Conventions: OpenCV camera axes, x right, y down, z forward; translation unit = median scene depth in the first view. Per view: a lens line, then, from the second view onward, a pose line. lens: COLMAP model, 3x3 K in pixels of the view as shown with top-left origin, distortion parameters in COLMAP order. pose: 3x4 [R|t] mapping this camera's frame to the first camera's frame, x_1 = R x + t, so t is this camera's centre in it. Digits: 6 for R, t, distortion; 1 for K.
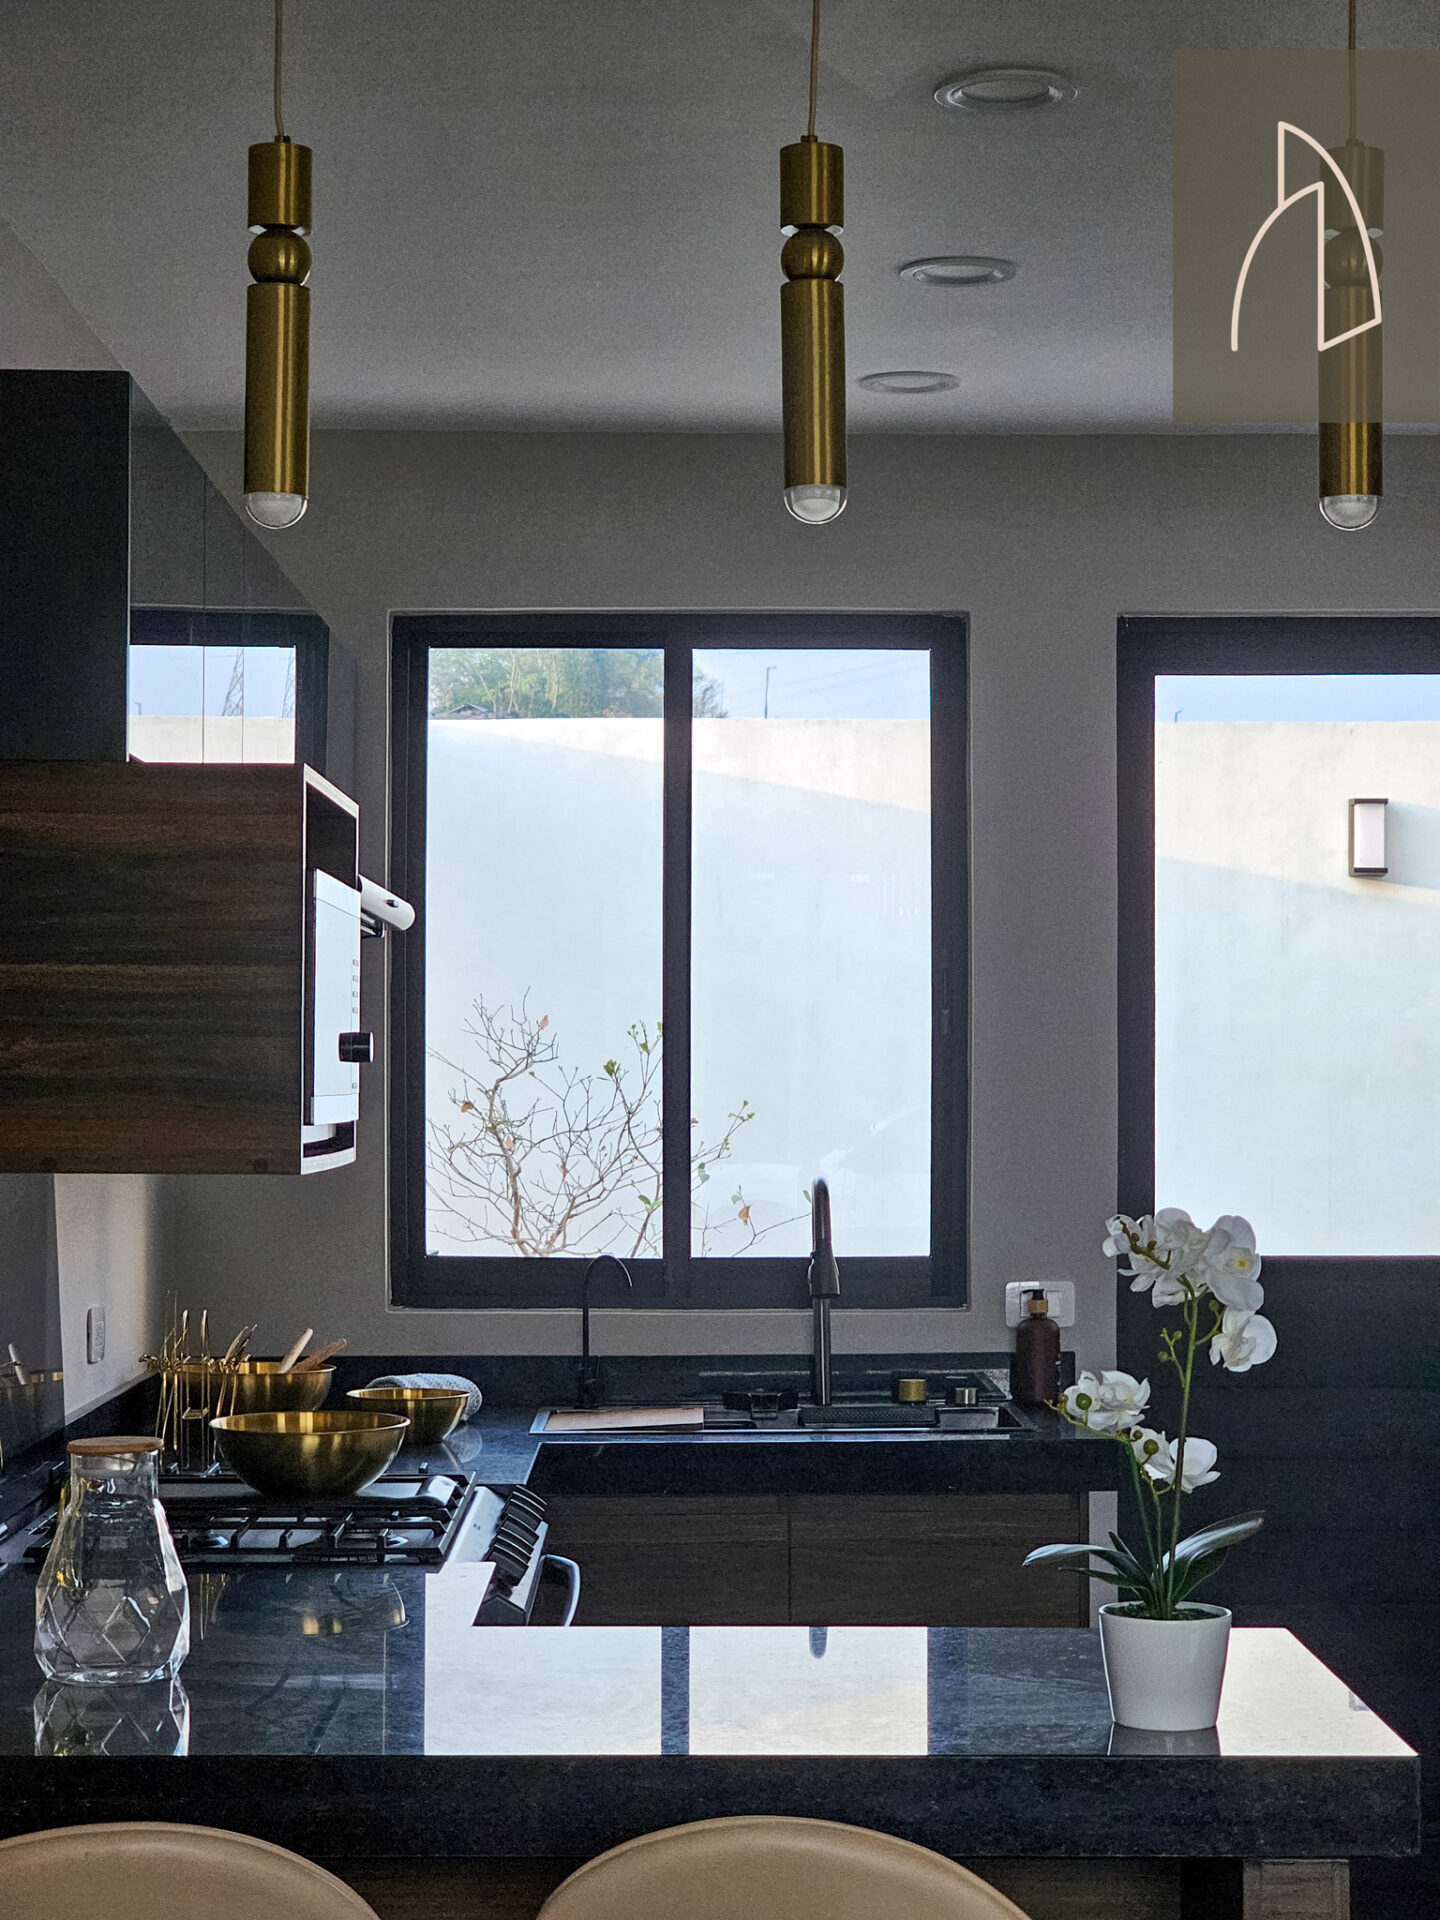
lens RADIAL K [[3662.2, 0, 720.0], [0, 3662.2, 960.0], [0, 0, 1]] dist [0.001949, 0.000276]
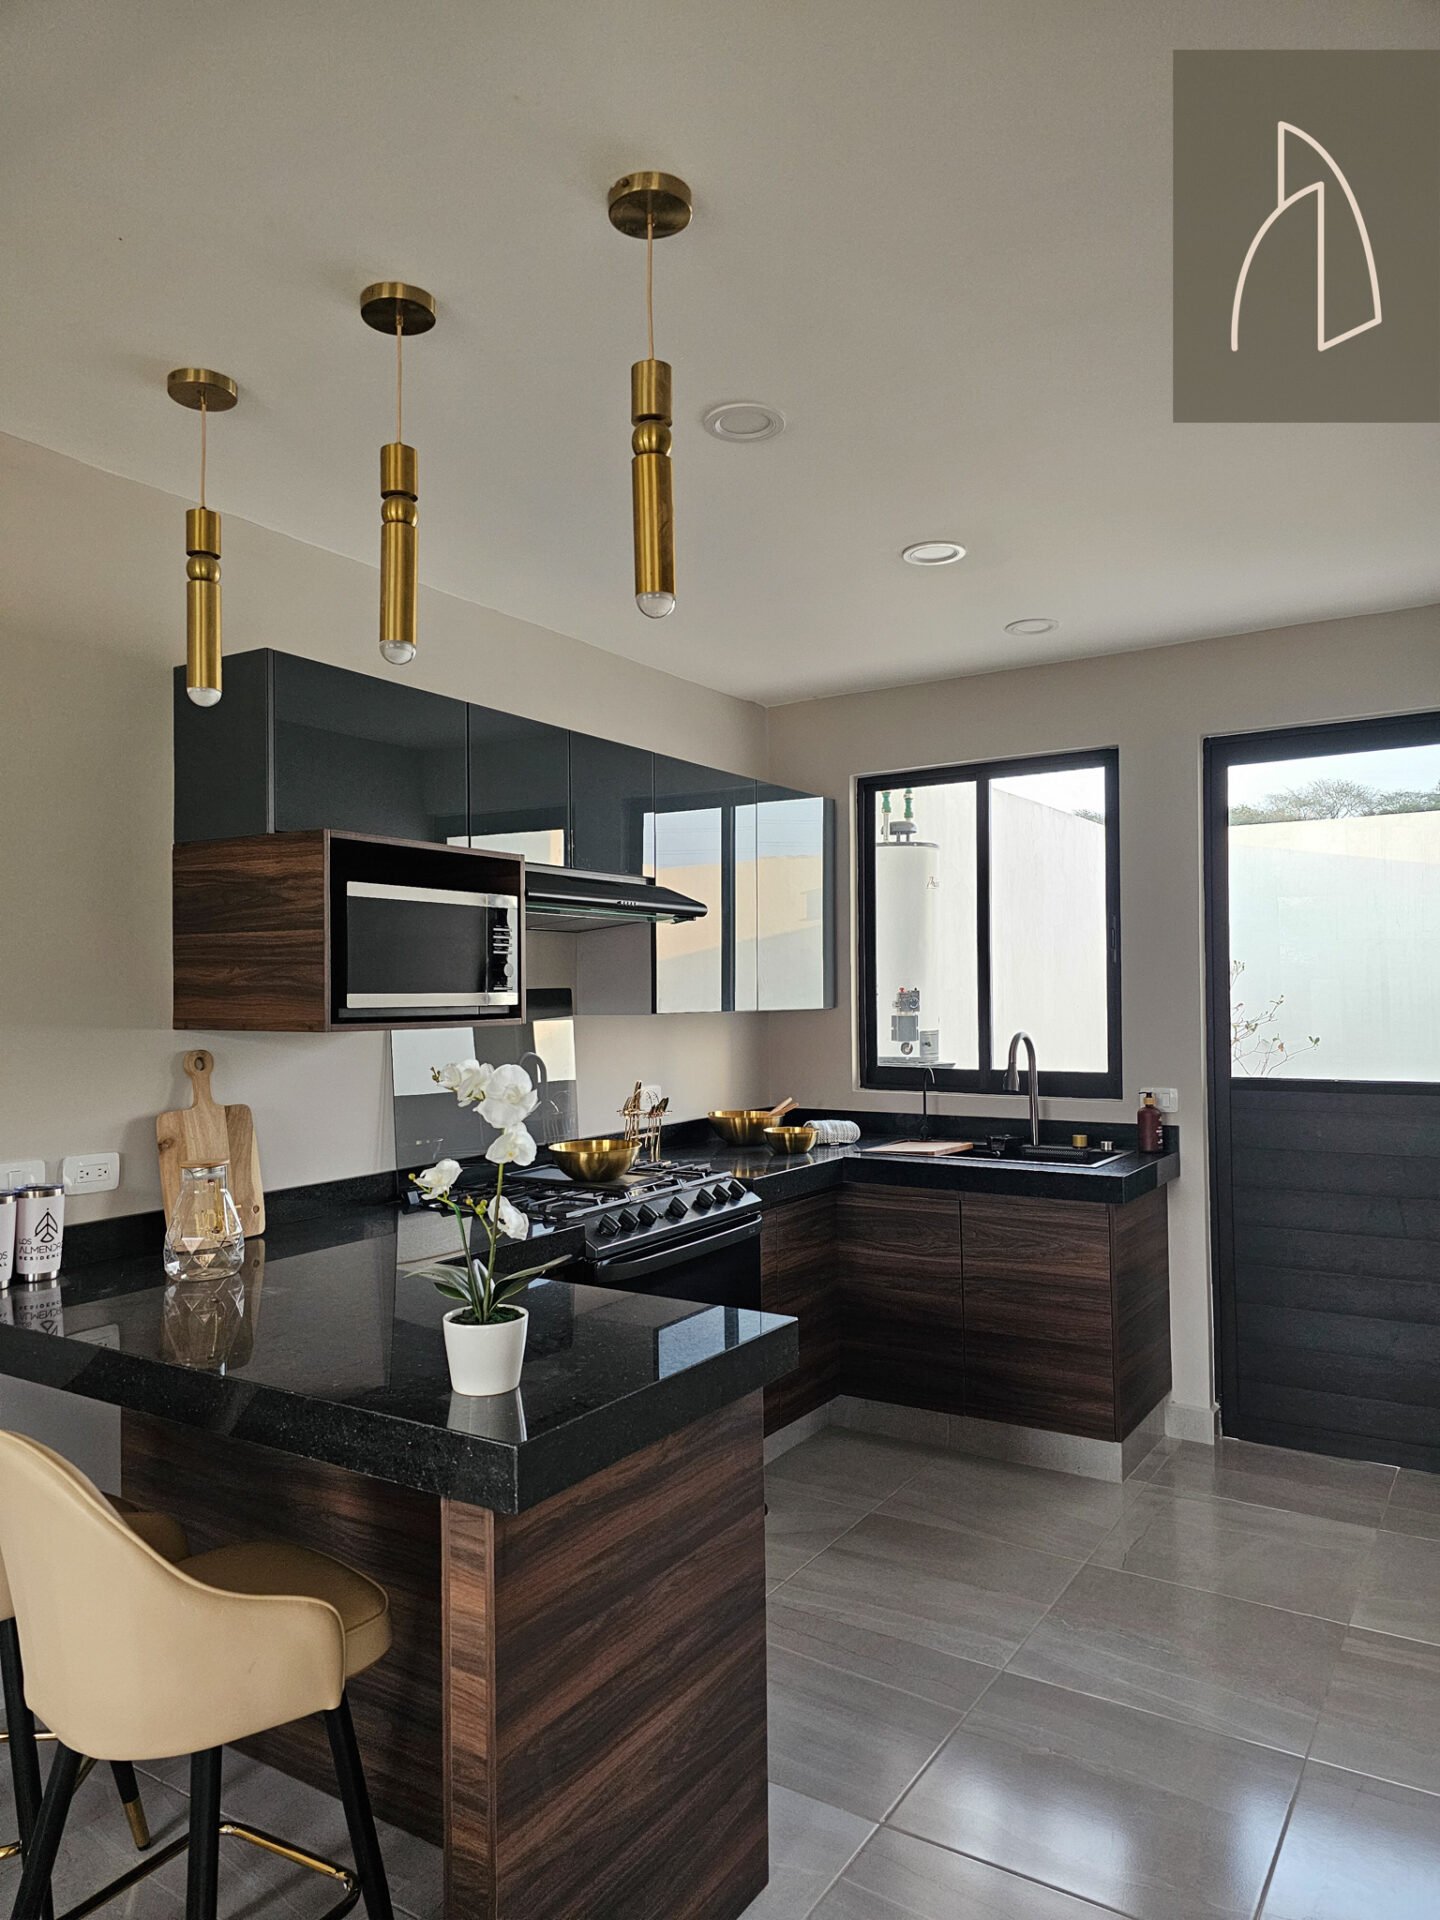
lens RADIAL K [[1283.3, 0, 725.1], [0, 1283.3, 971.2], [0, 0, 1]] dist [0.075333, -0.000392]
pose [[0.842651, -0.014700, -0.538259, 0.265430], [0.024979, 0.999618, 0.011805, 0.012693], [0.537880, -0.023392, 0.842697, 0.304822]]
